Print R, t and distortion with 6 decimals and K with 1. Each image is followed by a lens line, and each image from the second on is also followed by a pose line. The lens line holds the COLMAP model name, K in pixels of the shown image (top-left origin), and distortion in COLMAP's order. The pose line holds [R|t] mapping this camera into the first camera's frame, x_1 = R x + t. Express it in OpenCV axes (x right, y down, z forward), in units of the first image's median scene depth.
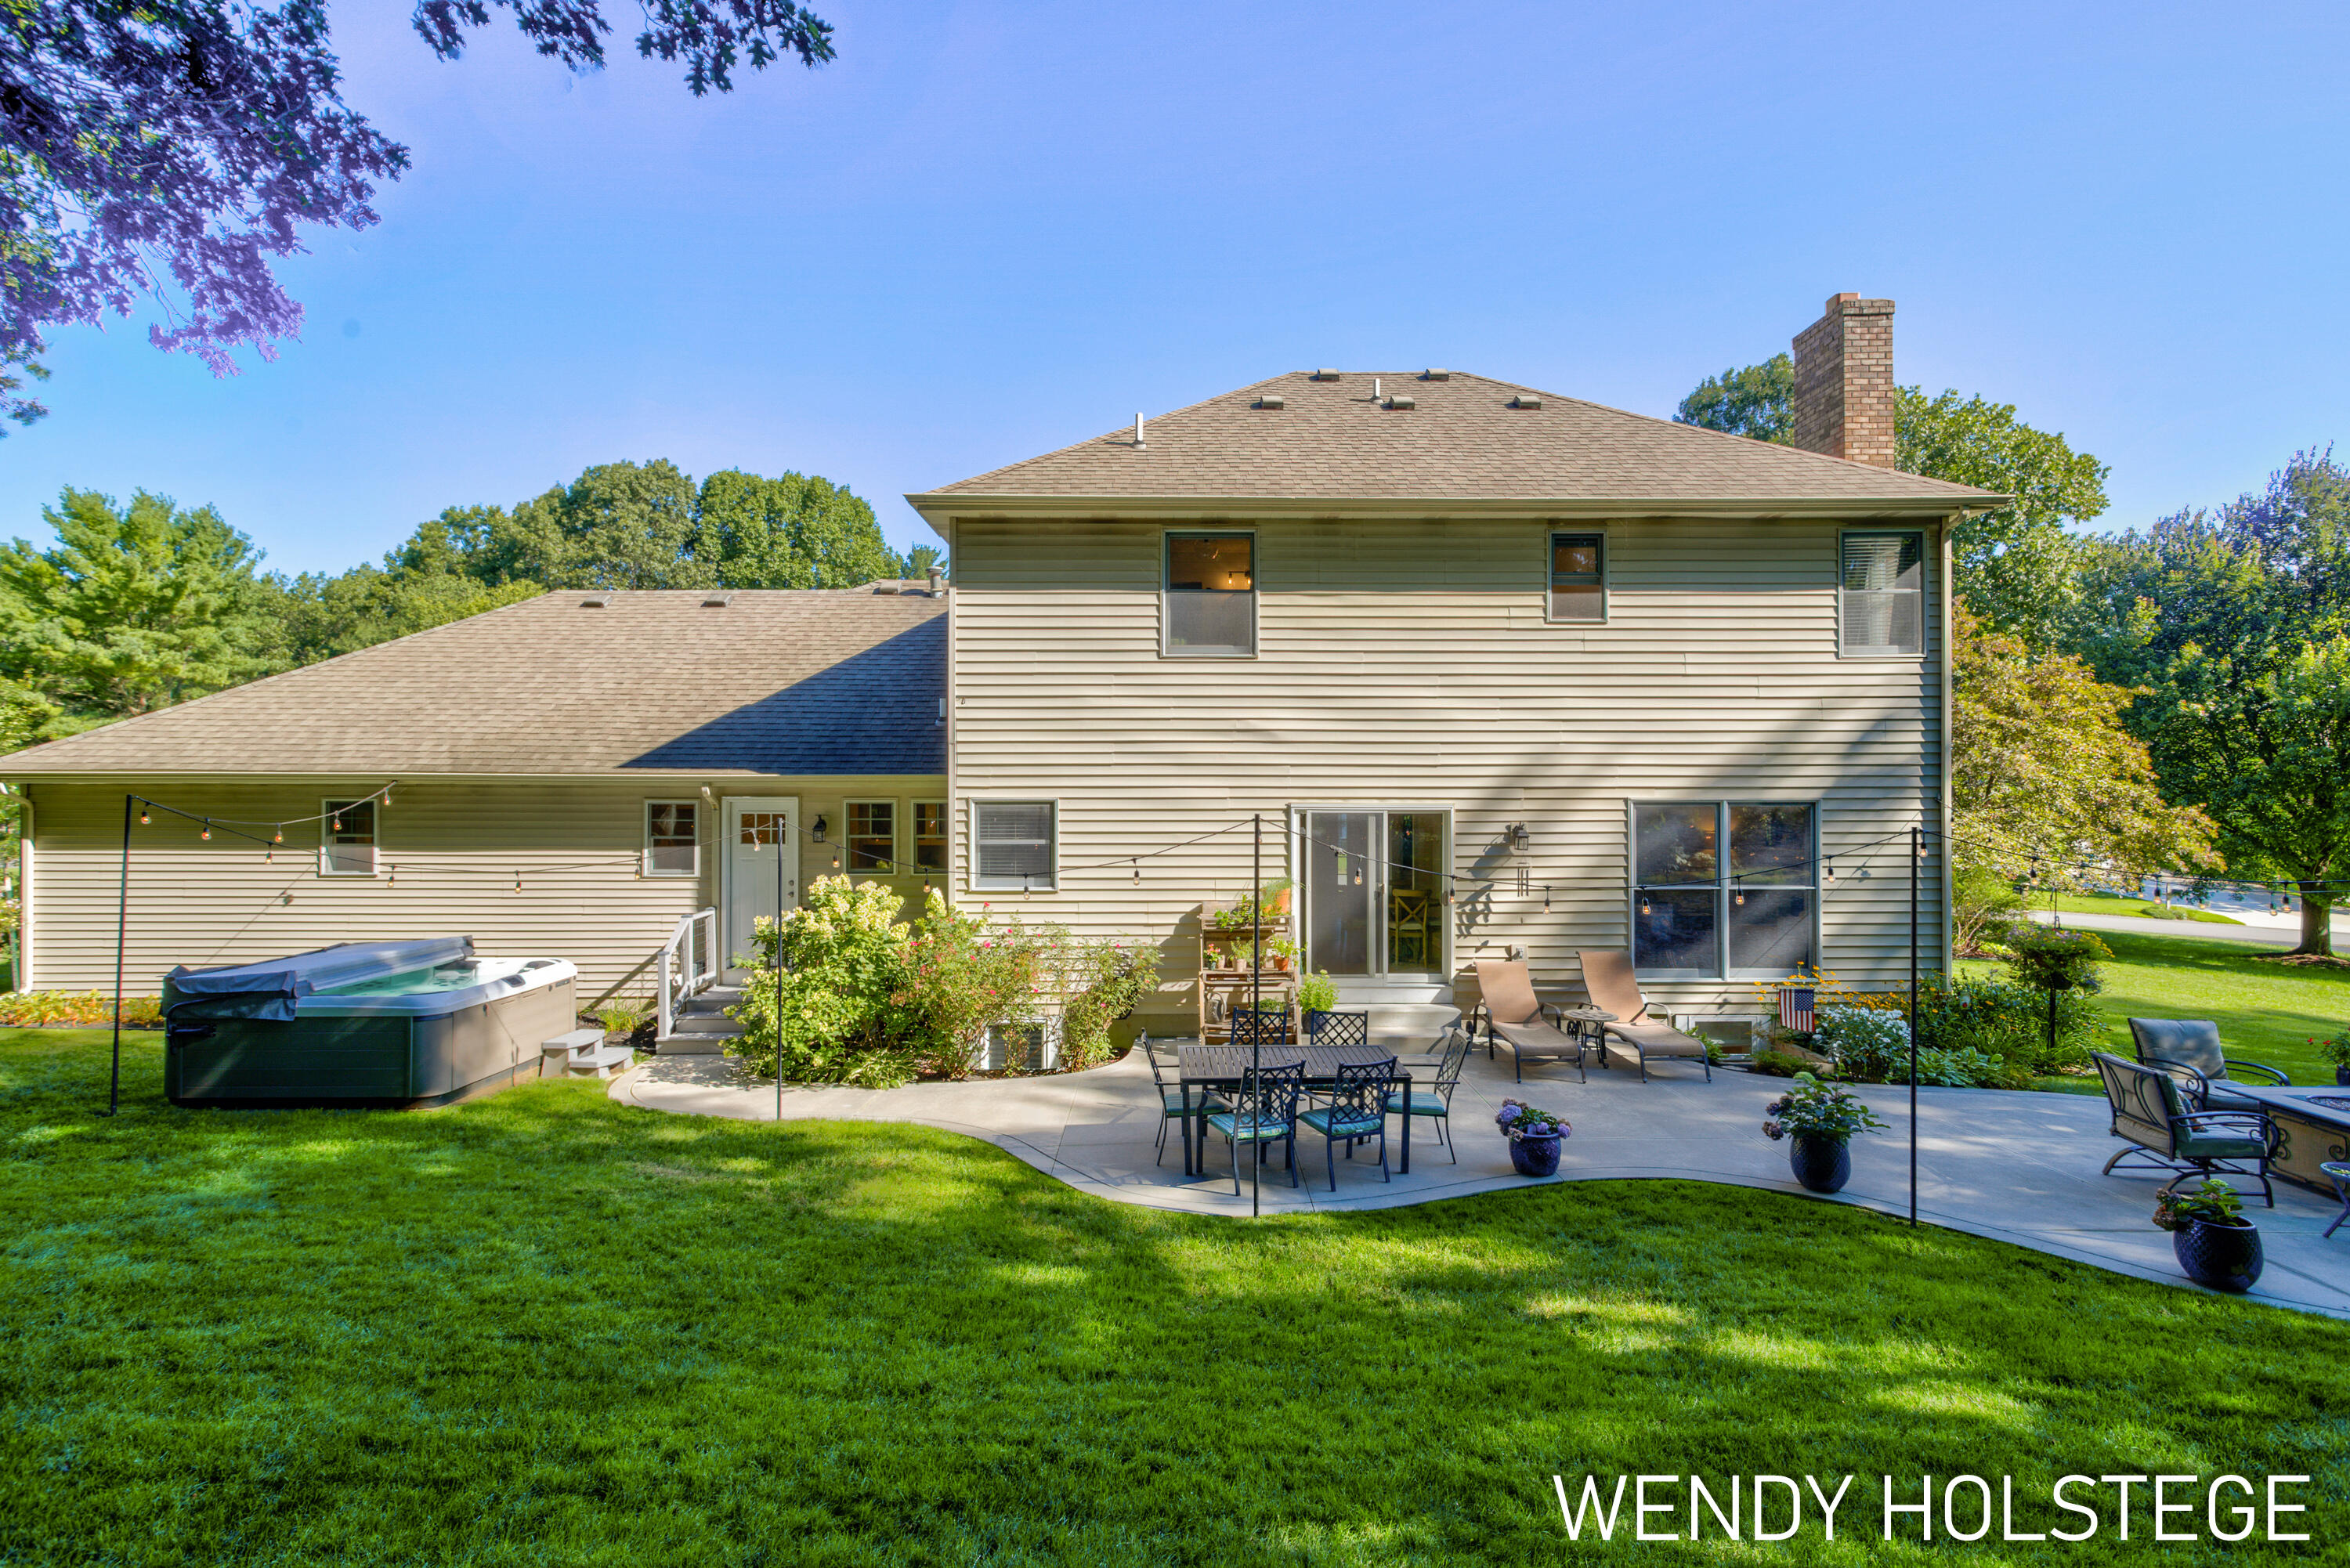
lens RADIAL K [[1158.9, 0, 1179.1], [0, 1158.9, 772.4], [0, 0, 1]] dist [0.007461, 0.005082]
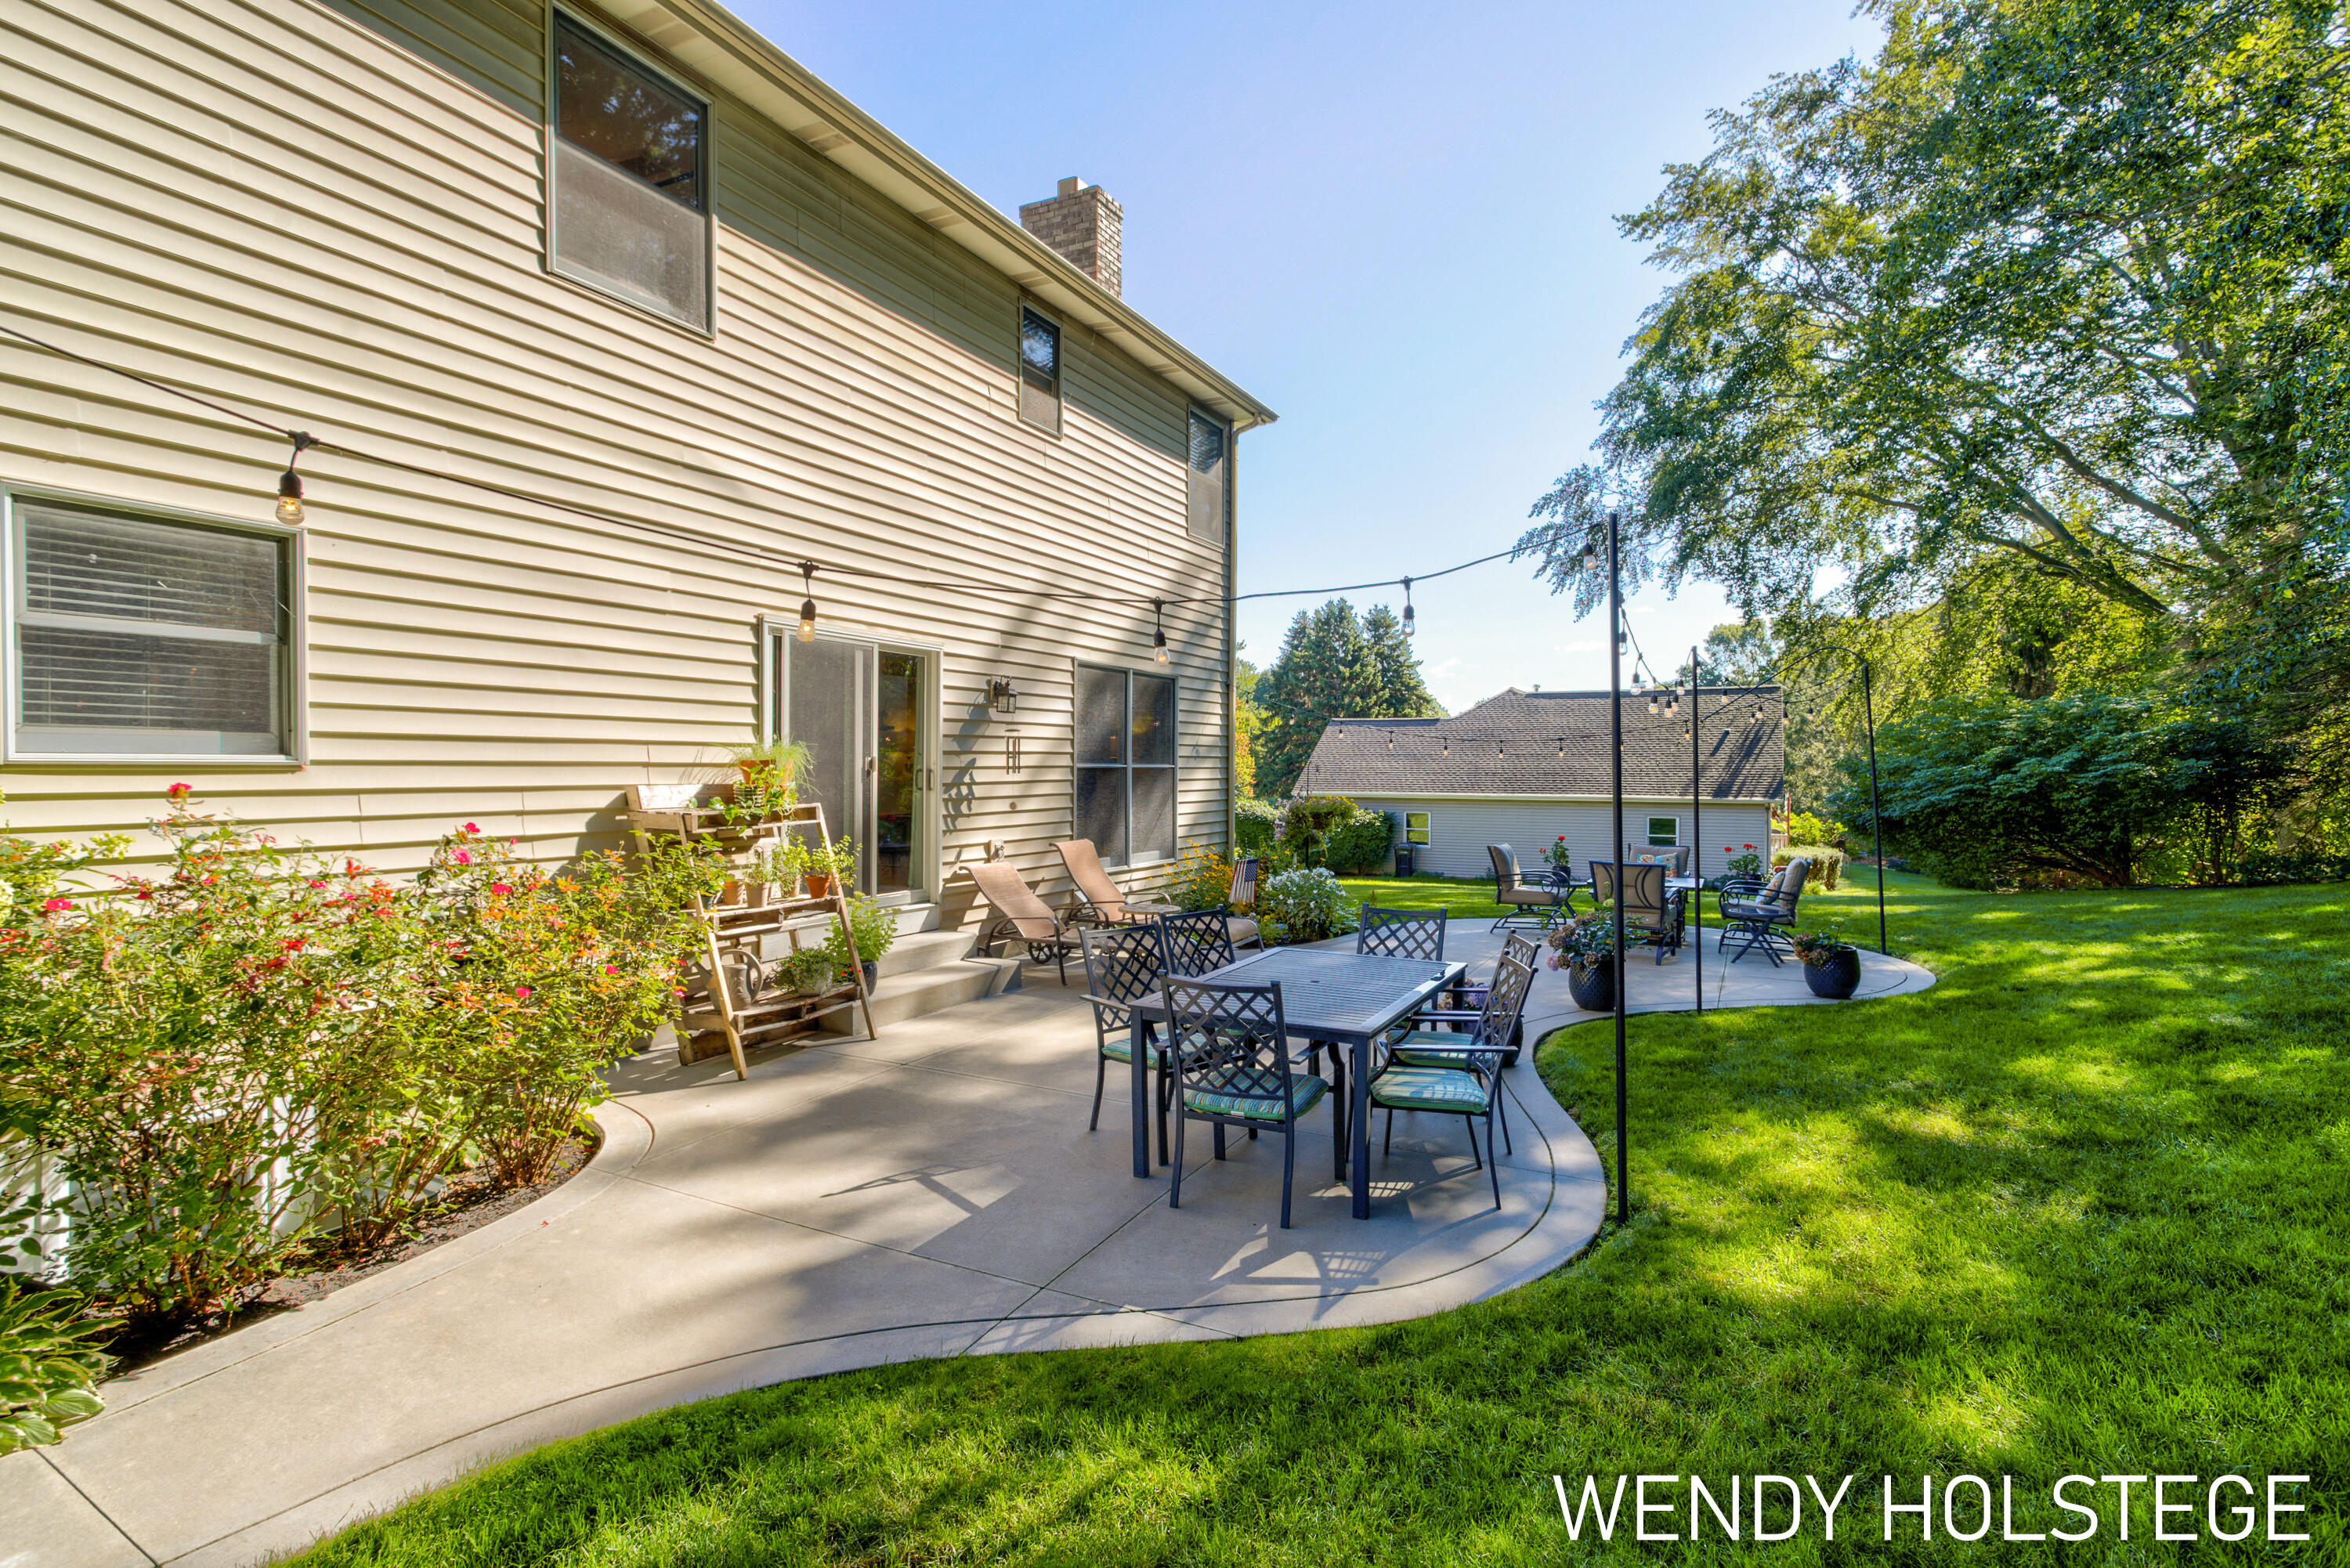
lens RADIAL K [[1158.9, 0, 1173.0], [0, 1158.9, 780.4], [0, 0, 1]] dist [0.007461, 0.005082]
pose [[0.456418, -0.006804, 0.889740, -0.322536], [-0.019331, 0.999659, 0.017561, 0.094309], [-0.889556, -0.025215, 0.456130, 0.554123]]
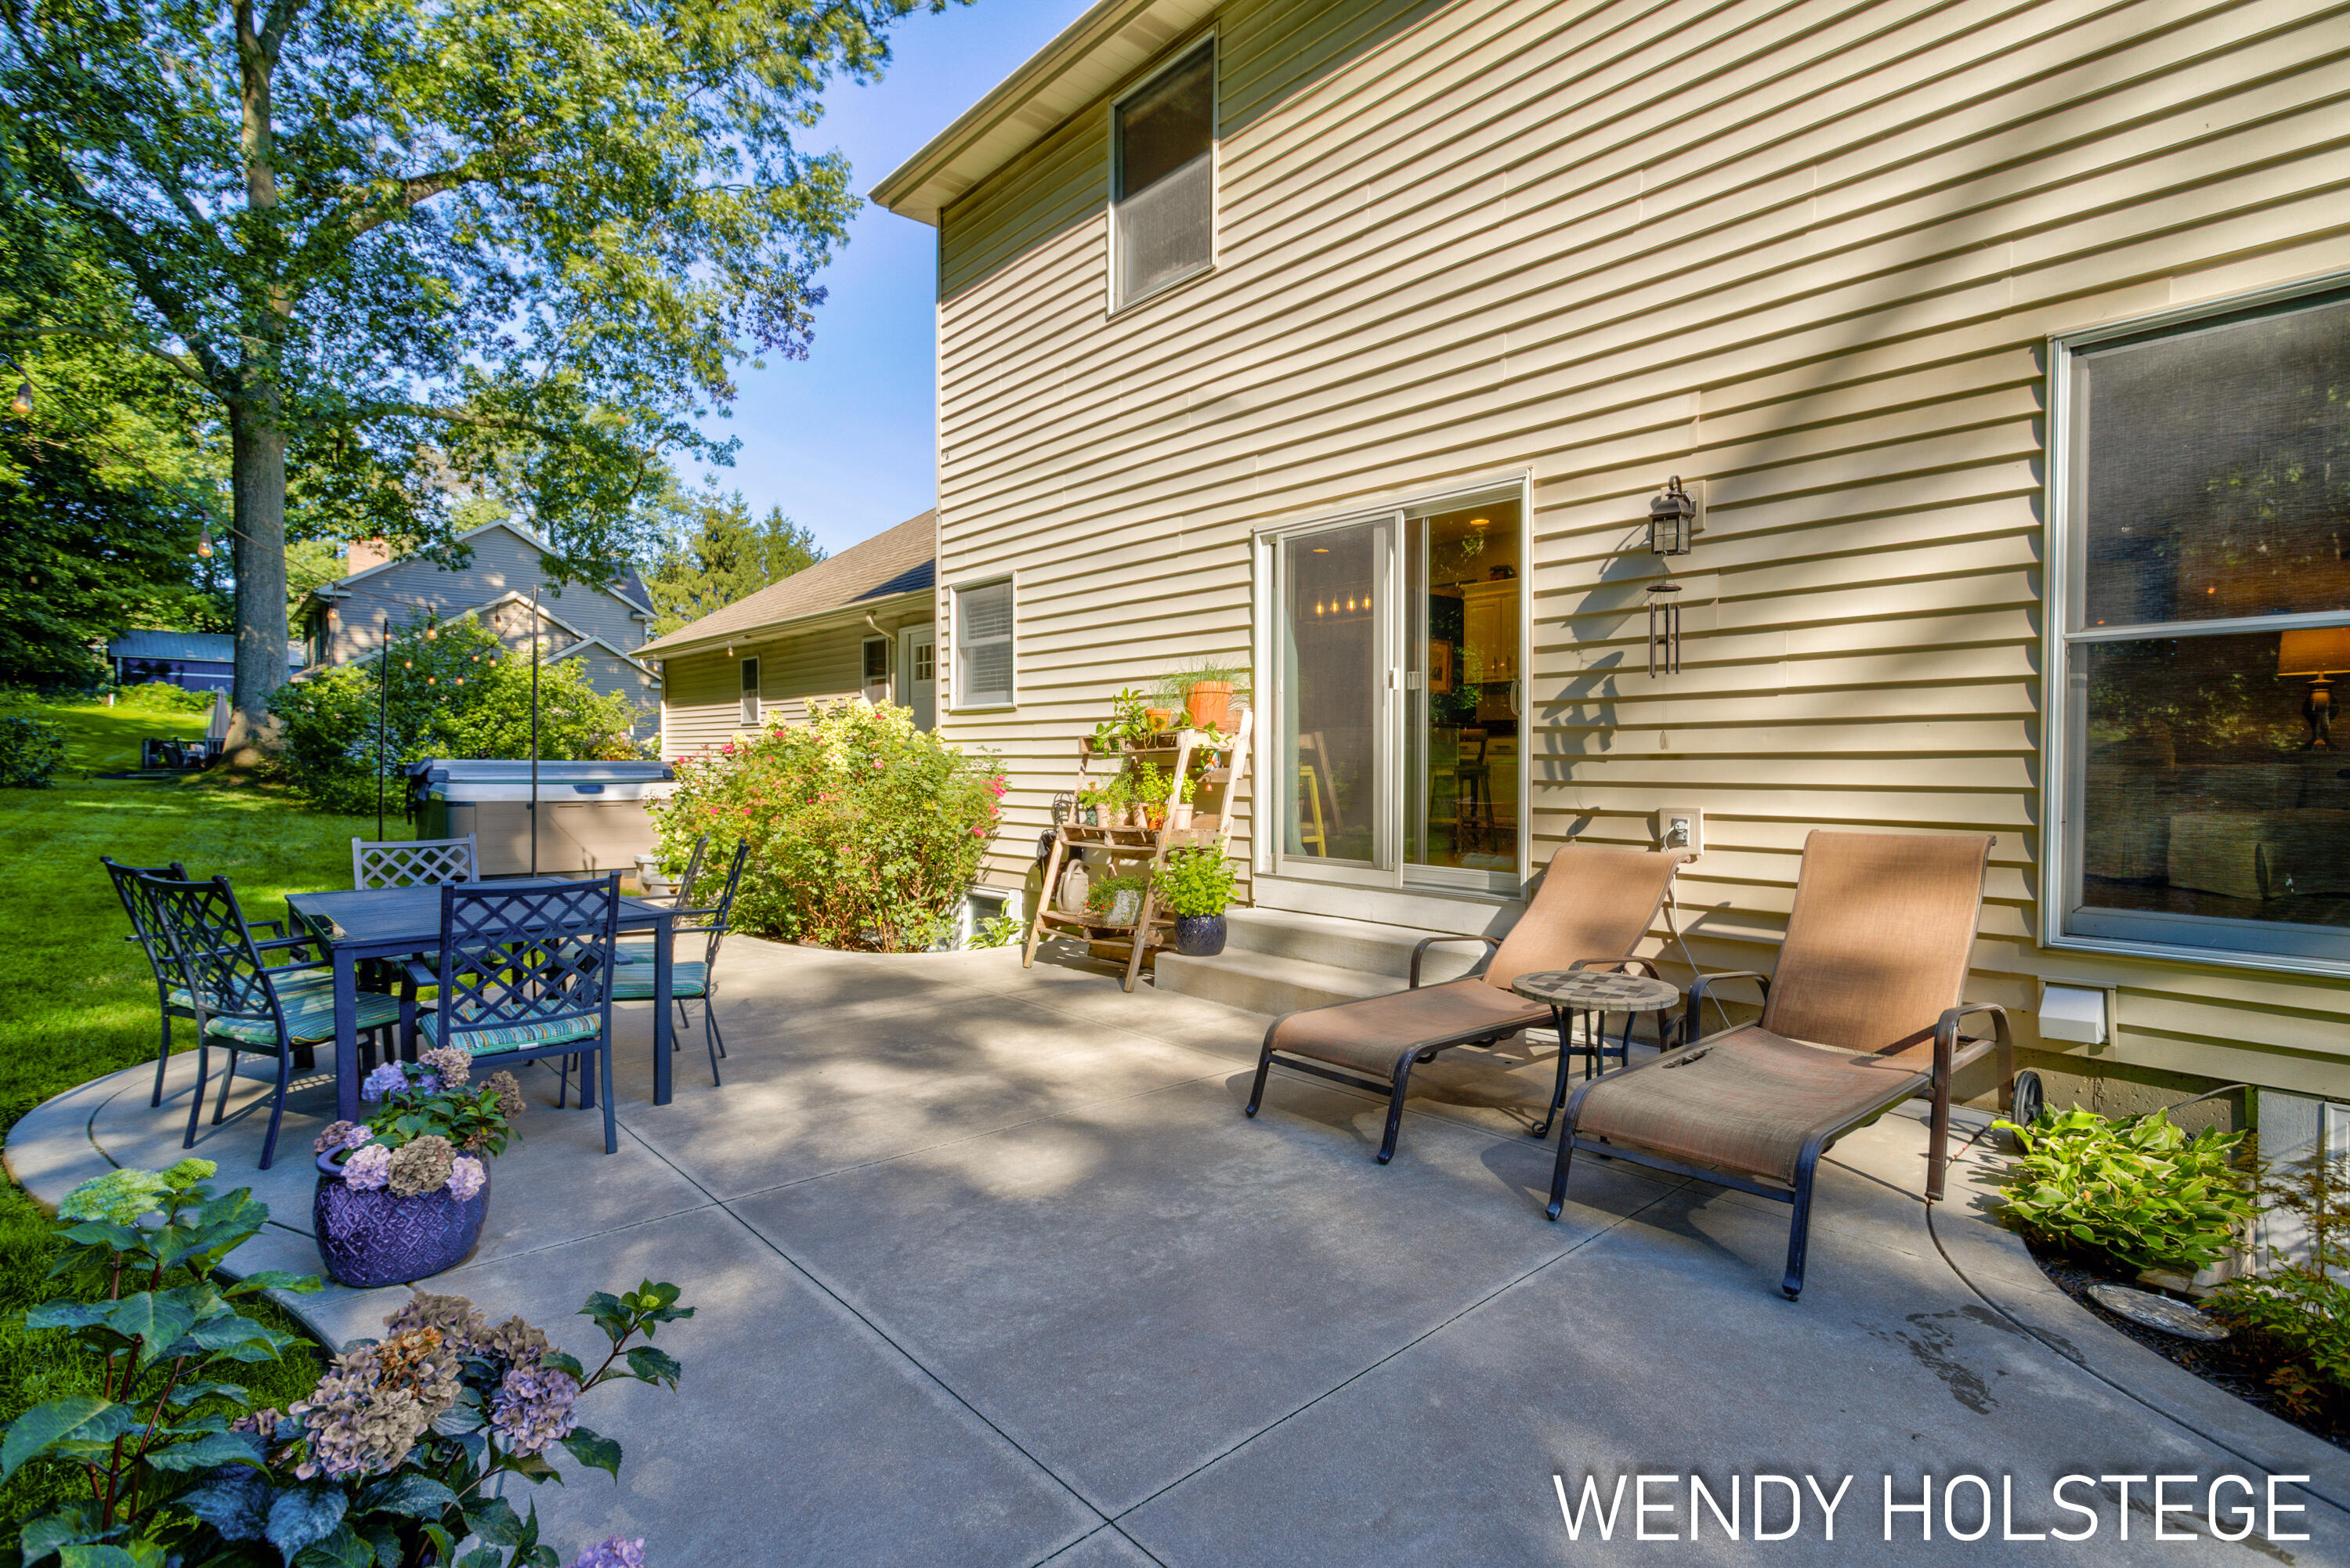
lens RADIAL K [[1158.9, 0, 1114.5], [0, 1158.9, 788.3], [0, 0, 1]] dist [0.007461, 0.005082]
pose [[0.618746, 0.023135, -0.785251, 0.473371], [0.012570, 0.999147, 0.039342, 0.123908], [0.785491, -0.034213, 0.617927, 0.617872]]
